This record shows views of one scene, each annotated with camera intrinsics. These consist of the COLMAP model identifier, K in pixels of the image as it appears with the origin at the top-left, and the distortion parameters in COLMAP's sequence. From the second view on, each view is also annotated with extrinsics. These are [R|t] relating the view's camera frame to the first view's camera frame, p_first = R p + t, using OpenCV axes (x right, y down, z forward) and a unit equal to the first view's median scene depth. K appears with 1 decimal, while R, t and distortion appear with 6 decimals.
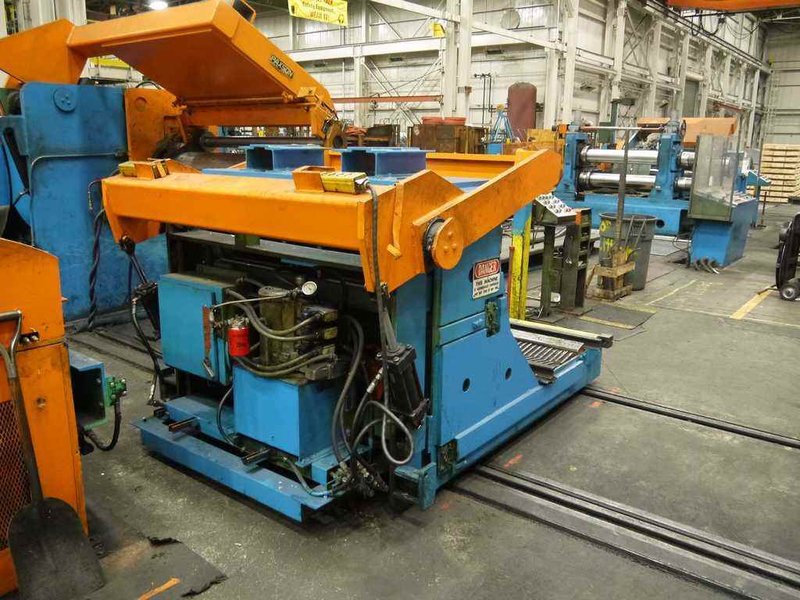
lens RADIAL K [[670.5, 0, 396.9], [0, 670.5, 300.0], [0, 0, 1]] dist [-0.051254, 0.018171]
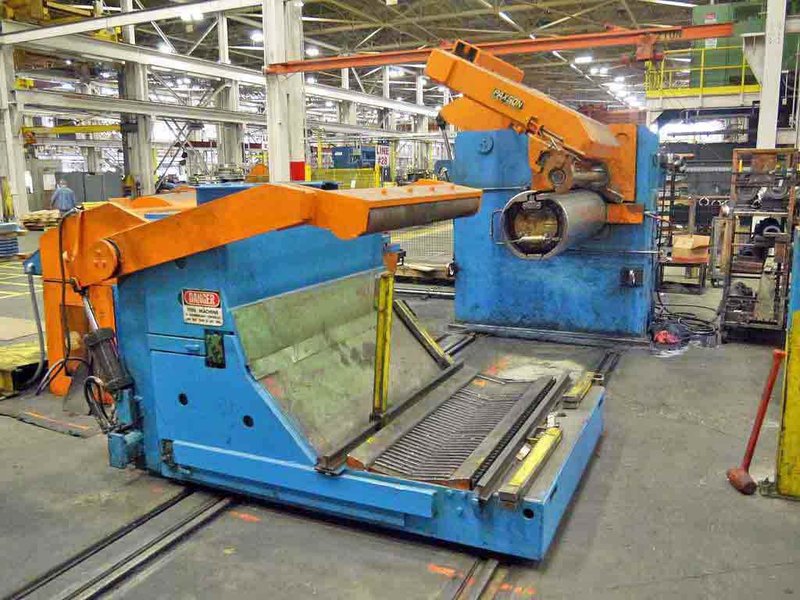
lens RADIAL K [[670.5, 0, 402.5], [0, 670.5, 302.7], [0, 0, 1]] dist [-0.051254, 0.018171]
pose [[0.230842, 0.166762, -0.958594, 0.513177], [-0.212449, 0.970070, 0.117598, -0.097983], [0.949514, 0.176506, 0.259361, 0.441664]]
